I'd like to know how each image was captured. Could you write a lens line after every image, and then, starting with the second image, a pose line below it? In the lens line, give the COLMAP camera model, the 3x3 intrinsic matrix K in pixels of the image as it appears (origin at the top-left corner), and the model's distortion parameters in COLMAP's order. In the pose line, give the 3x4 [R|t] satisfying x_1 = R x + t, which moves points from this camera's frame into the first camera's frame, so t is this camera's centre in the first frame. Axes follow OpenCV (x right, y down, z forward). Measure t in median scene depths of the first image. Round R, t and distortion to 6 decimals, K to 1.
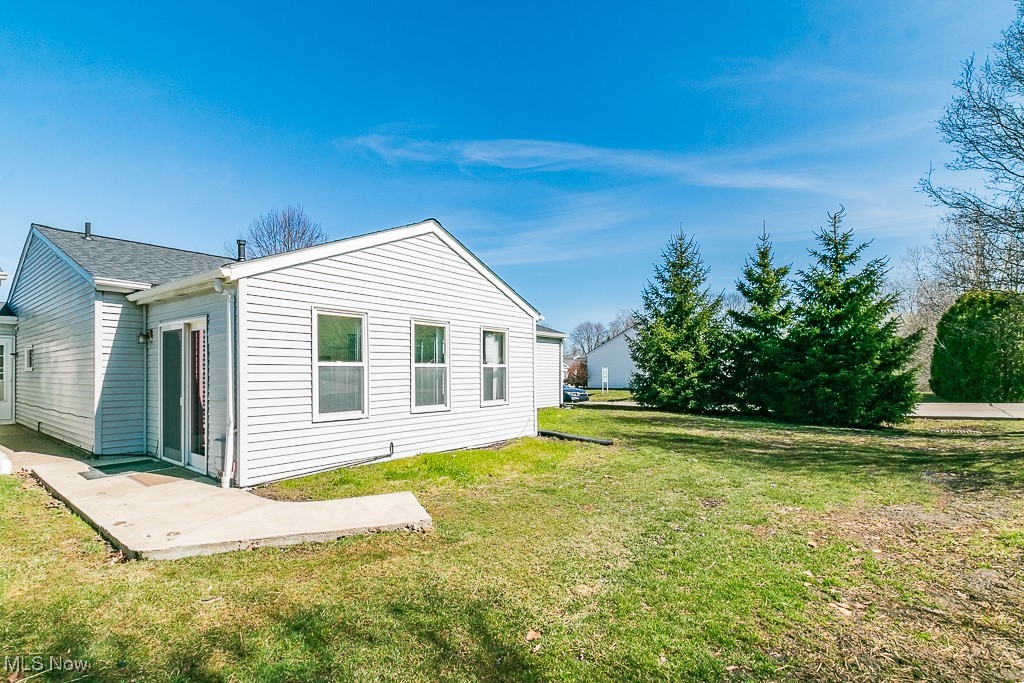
lens RADIAL K [[476.5, 0, 508.0], [0, 476.5, 364.8], [0, 0, 1]] dist [0.009723, -0.012052]
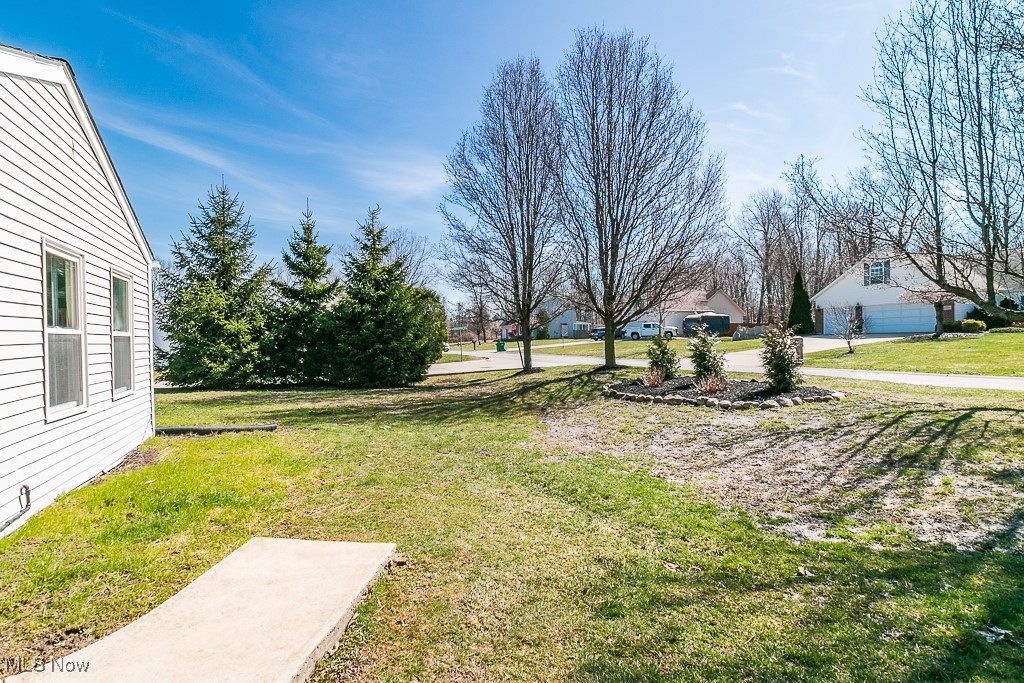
lens RADIAL K [[473.3, 0, 512.0], [0, 473.3, 341.5], [0, 0, 1]] dist [0.001294, 0.000914]
pose [[0.449666, -0.001526, 0.893196, -0.212046], [-0.005390, 0.999976, 0.004422, 0.003800], [-0.893181, -0.006803, 0.449647, 0.153637]]
